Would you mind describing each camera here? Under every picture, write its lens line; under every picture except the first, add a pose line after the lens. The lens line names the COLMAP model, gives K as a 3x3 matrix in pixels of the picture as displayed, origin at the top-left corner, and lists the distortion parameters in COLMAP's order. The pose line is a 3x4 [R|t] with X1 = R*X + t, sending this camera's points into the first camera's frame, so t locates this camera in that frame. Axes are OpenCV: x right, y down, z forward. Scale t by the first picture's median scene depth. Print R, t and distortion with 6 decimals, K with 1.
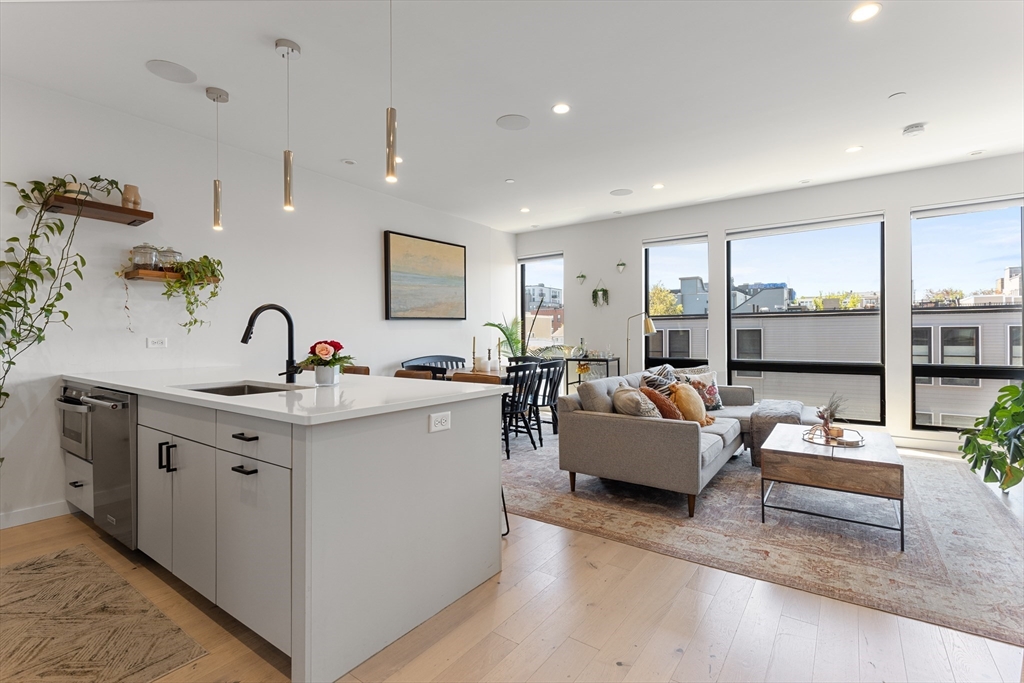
lens RADIAL K [[463.0, 0, 506.7], [0, 463.0, 336.3], [0, 0, 1]] dist [0.007455, -0.000373]
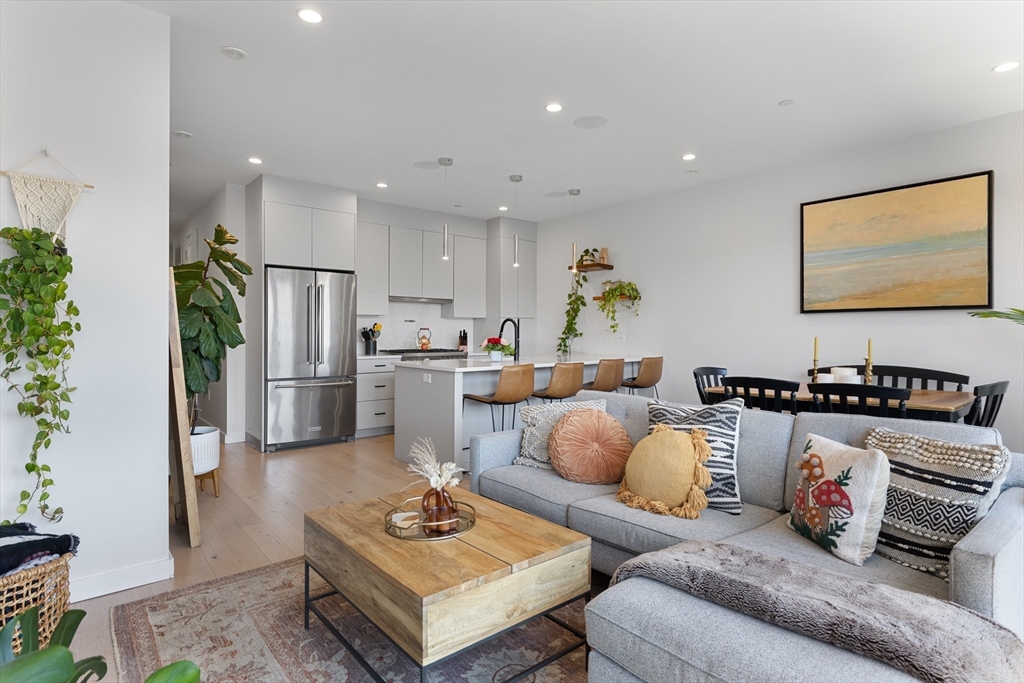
lens RADIAL K [[527.1, 0, 516.8], [0, 527.1, 335.2], [0, 0, 1]] dist [-0.009655, 0.001054]
pose [[-0.238558, 0.007560, -0.971099, 1.148475], [0.000547, 0.999971, 0.007651, -0.010962], [0.971128, 0.001294, -0.238555, 1.109070]]
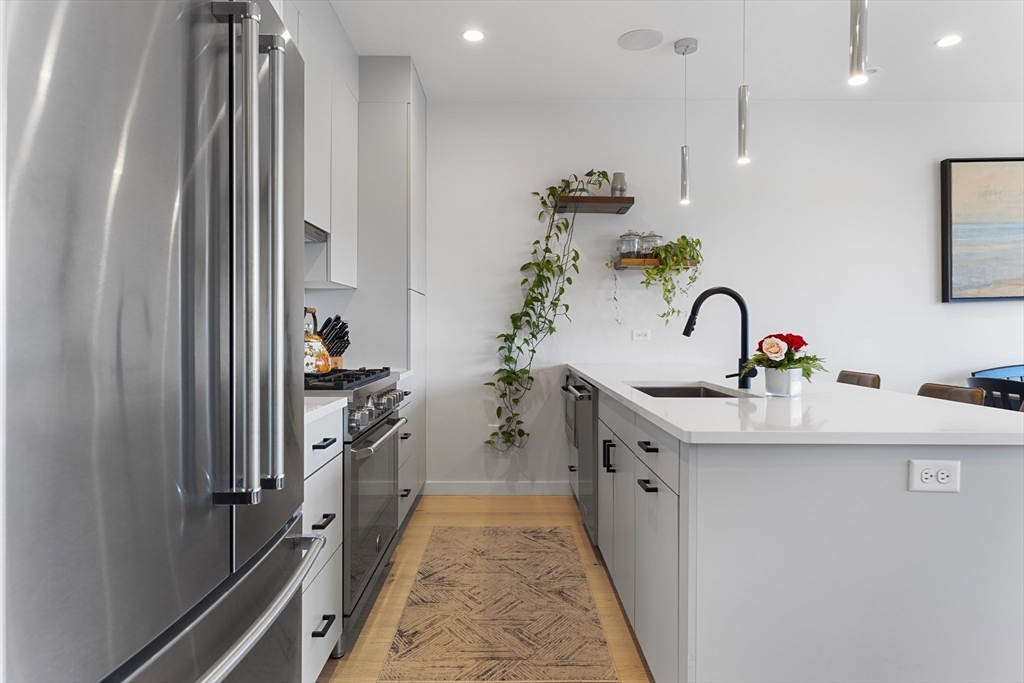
lens RADIAL K [[605.8, 0, 518.8], [0, 605.8, 332.3], [0, 0, 1]] dist [0.005630, -0.005090]
pose [[0.595459, 0.007055, -0.803355, 0.087731], [-0.003340, 0.999975, 0.006306, 0.001766], [0.803379, -0.001072, 0.595468, 0.077404]]
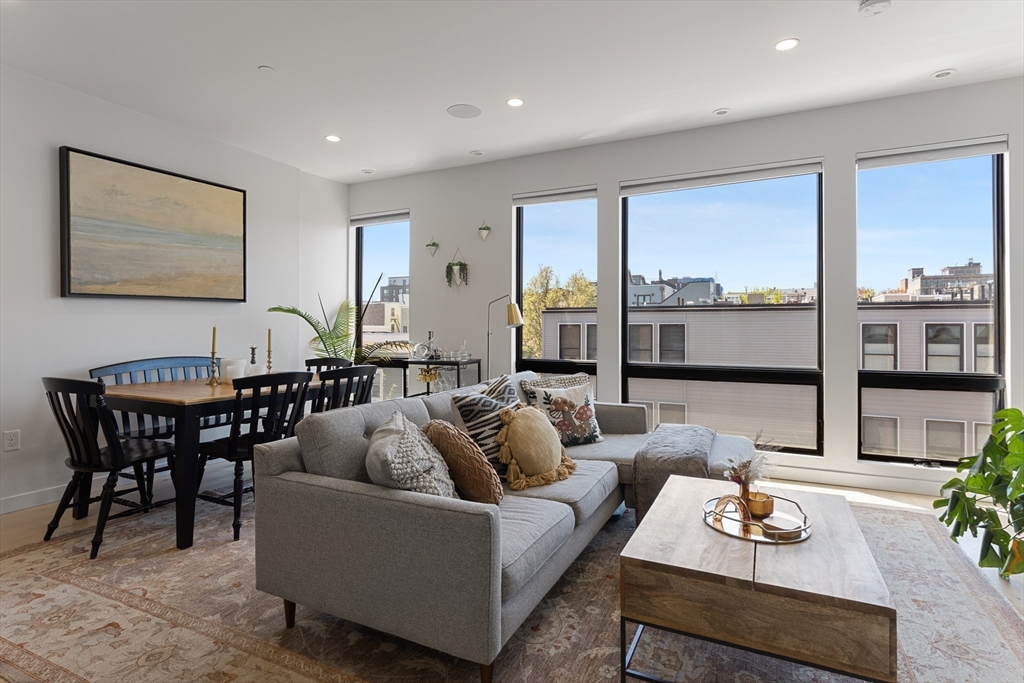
lens RADIAL K [[504.3, 0, 514.5], [0, 504.3, 328.7], [0, 0, 1]] dist [0.001562, -0.001302]
pose [[0.986918, 0.008236, 0.161013, 0.314423], [-0.007844, 0.999965, -0.003068, 0.002961], [-0.161033, 0.001765, 0.986947, 0.413362]]
